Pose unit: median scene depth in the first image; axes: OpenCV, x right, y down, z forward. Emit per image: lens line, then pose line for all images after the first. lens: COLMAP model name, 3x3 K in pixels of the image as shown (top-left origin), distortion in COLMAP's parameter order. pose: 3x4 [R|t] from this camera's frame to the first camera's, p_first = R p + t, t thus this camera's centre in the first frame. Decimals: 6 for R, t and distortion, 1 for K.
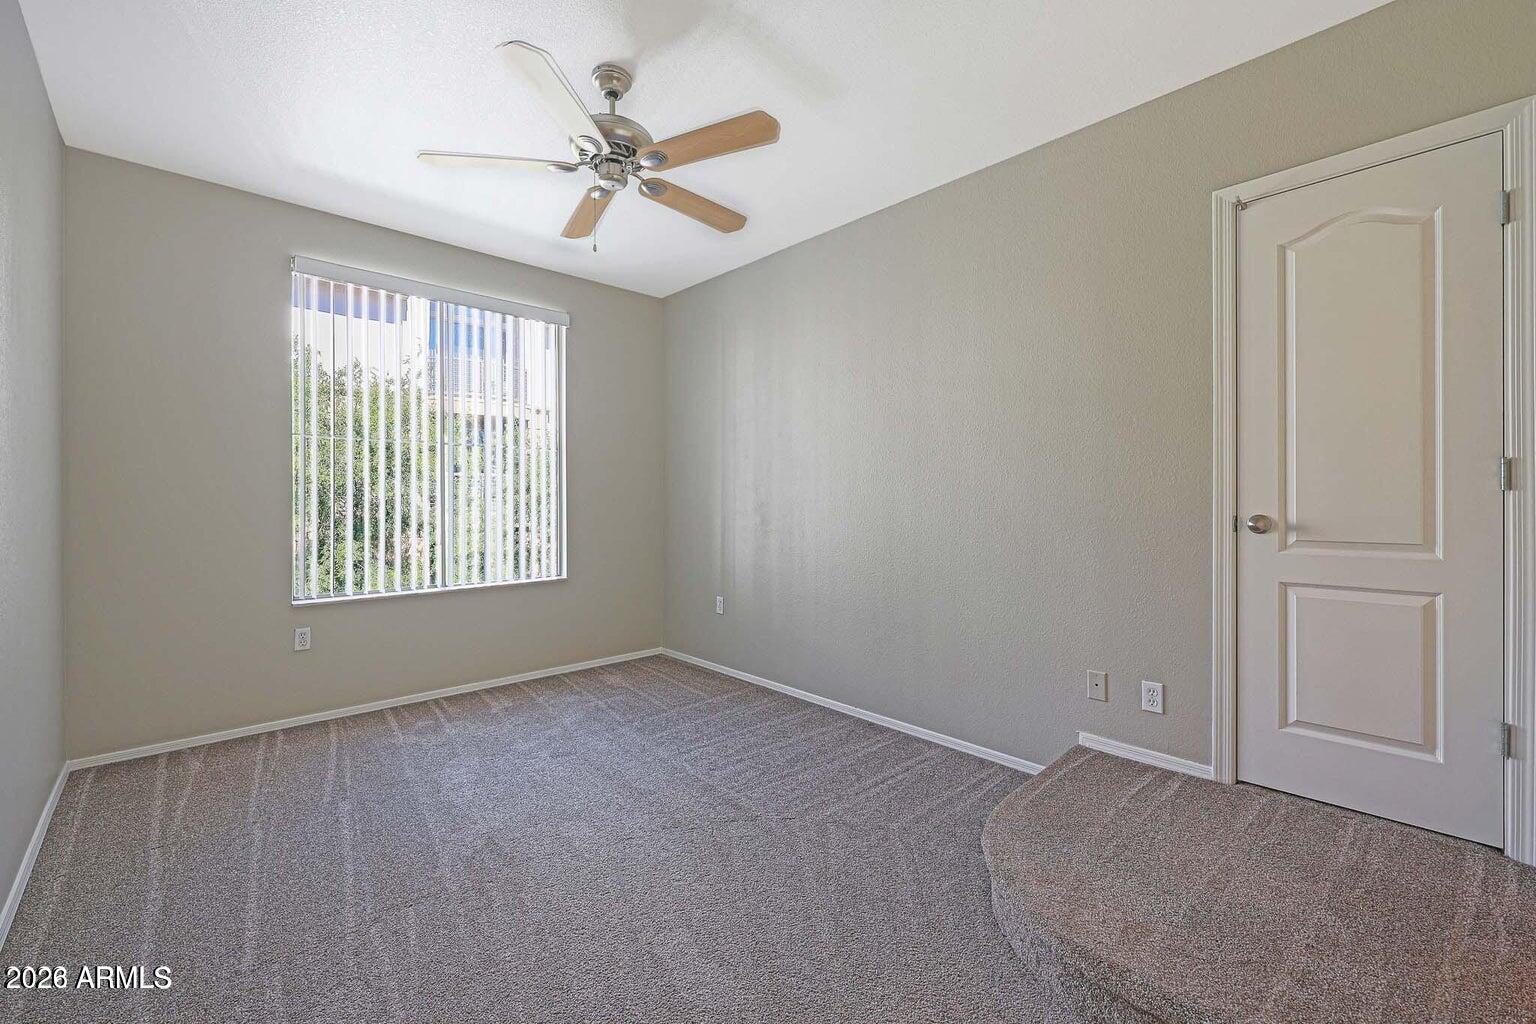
lens RADIAL K [[638.9, 0, 767.1], [0, 638.9, 510.3], [0, 0, 1]] dist [-0.000173, -0.001618]
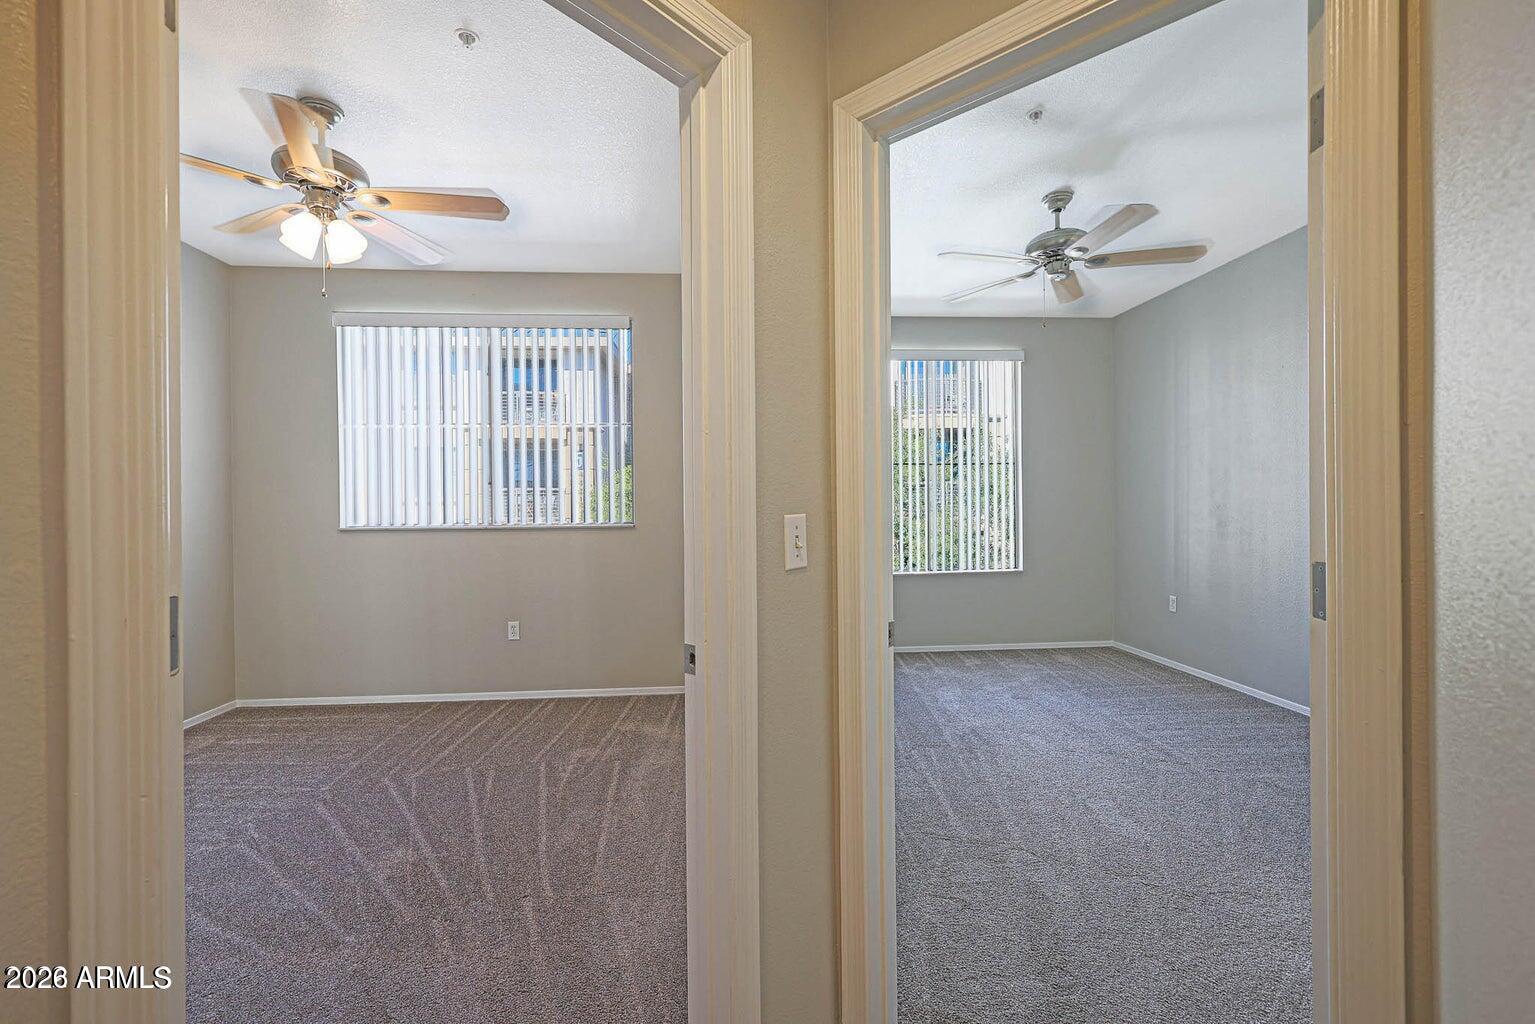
lens RADIAL K [[638.5, 0, 774.7], [0, 638.5, 512.0], [0, 0, 1]] dist [-0.000173, -0.001618]
pose [[0.783387, -0.005064, -0.621514, 0.070998], [0.001005, 0.999976, -0.006881, 0.004773], [0.621534, 0.004766, 0.783373, -0.244620]]
